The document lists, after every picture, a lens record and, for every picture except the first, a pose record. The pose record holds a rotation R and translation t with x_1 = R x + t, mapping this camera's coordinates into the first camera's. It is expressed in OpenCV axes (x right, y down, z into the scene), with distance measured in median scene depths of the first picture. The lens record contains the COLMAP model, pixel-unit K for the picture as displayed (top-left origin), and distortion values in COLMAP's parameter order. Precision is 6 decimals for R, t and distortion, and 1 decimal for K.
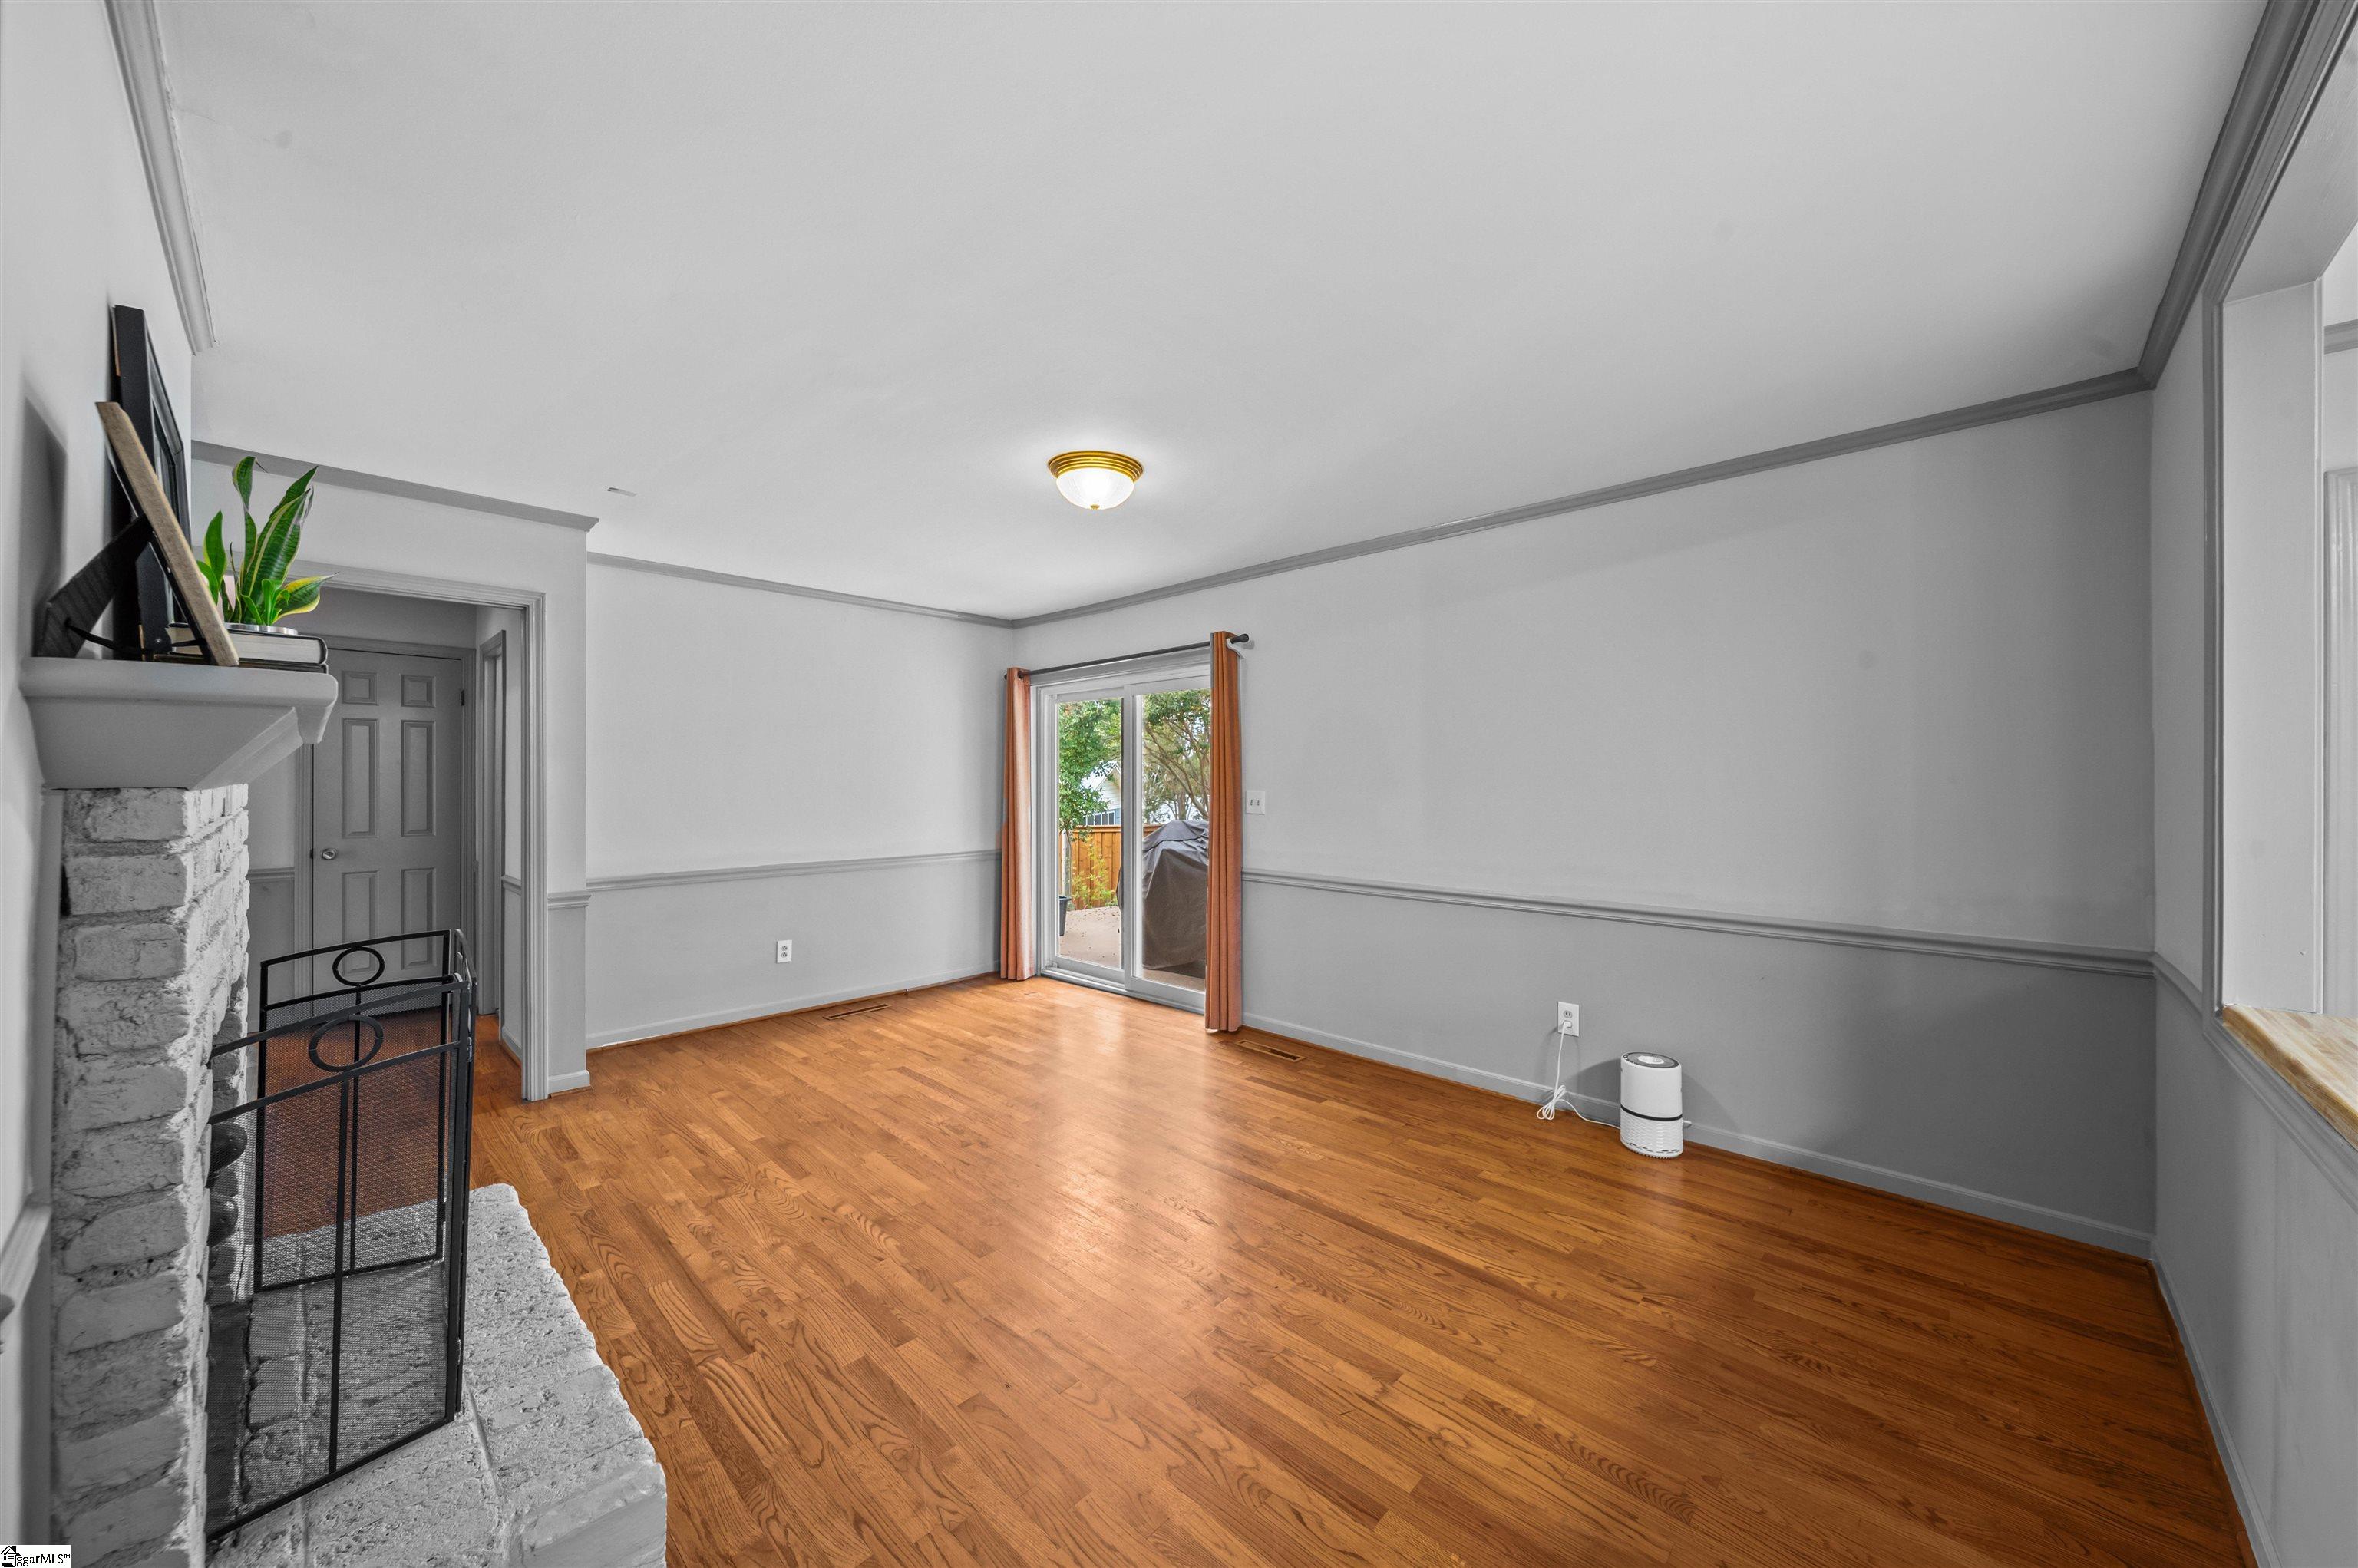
lens RADIAL K [[835.1, 0, 1187.3], [0, 835.1, 777.4], [0, 0, 1]] dist [-0.003798, -0.001051]
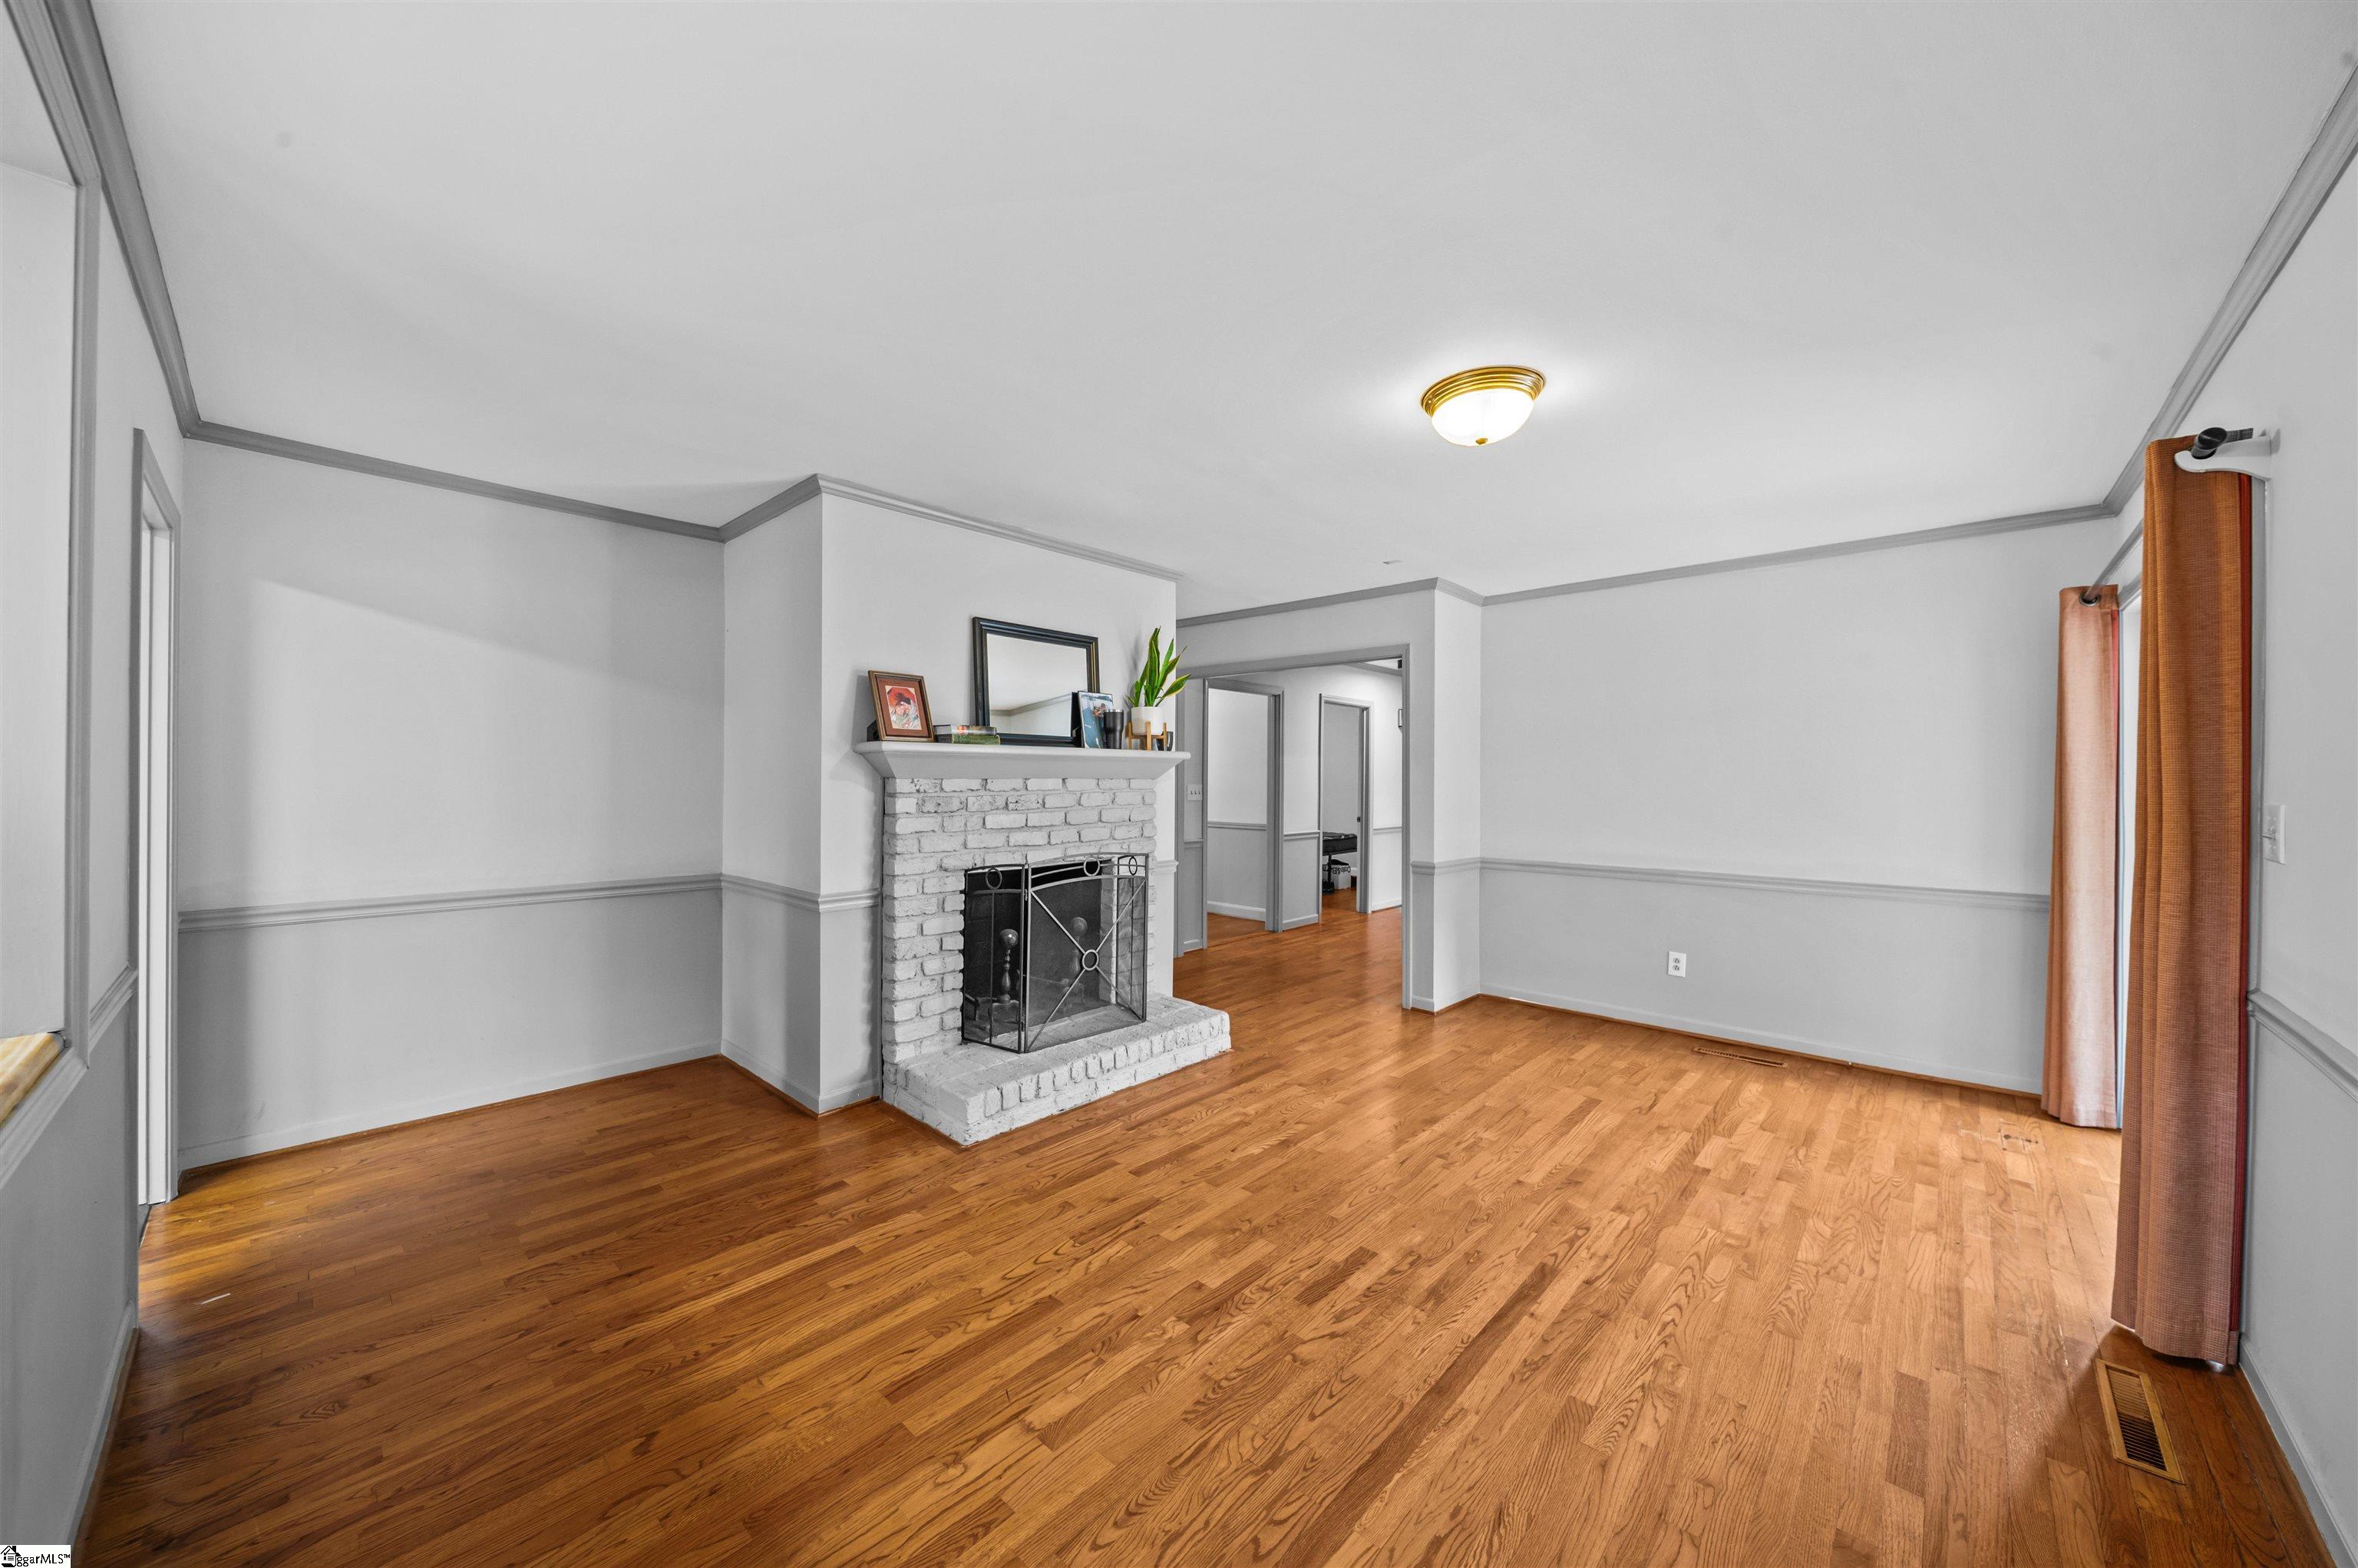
lens RADIAL K [[835.1, 0, 1179.2], [0, 835.1, 783.3], [0, 0, 1]] dist [-0.003798, -0.001051]
pose [[0.004253, 0.002445, -0.999988, 0.641757], [-0.000878, 0.999997, 0.002442, 0.007623], [0.999991, 0.000867, 0.004256, 0.640694]]
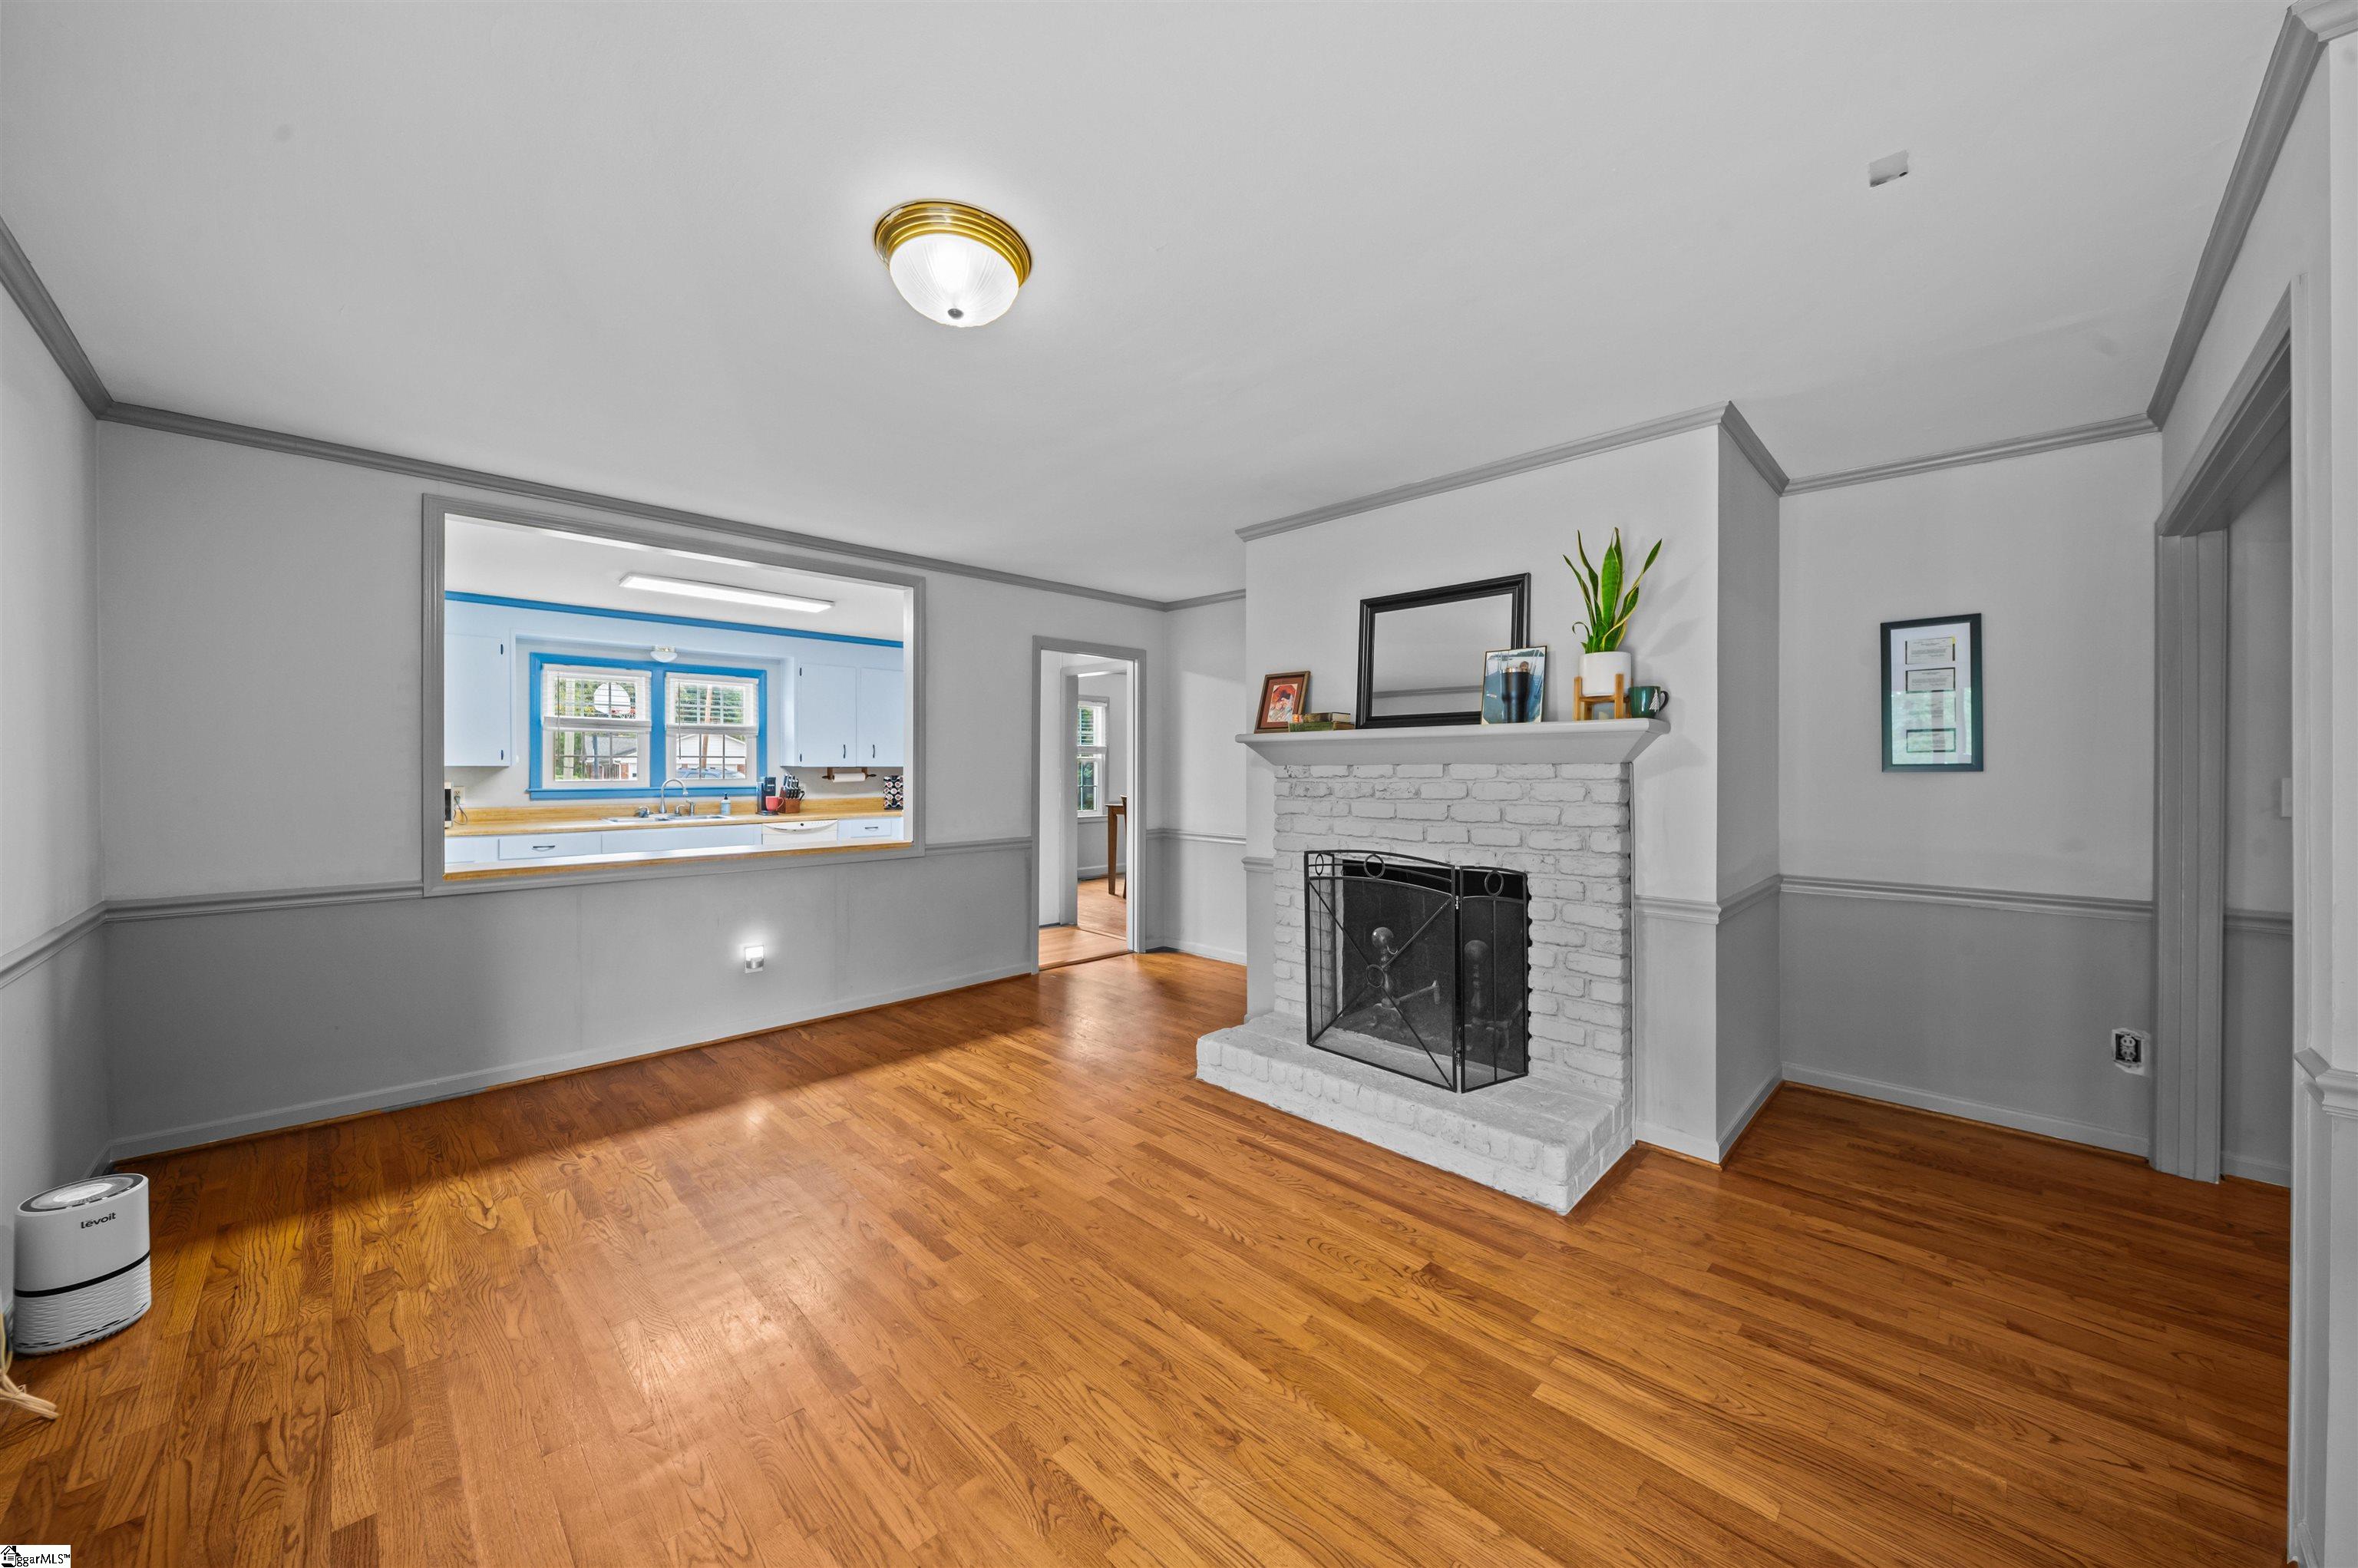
lens RADIAL K [[835.1, 0, 1174.7], [0, 835.1, 770.8], [0, 0, 1]] dist [-0.003798, -0.001051]
pose [[-0.999398, -0.004957, 0.034336, -0.268190], [-0.004959, 0.999988, 0.000039, 0.013636], [-0.034336, -0.000131, -0.999410, 1.472662]]
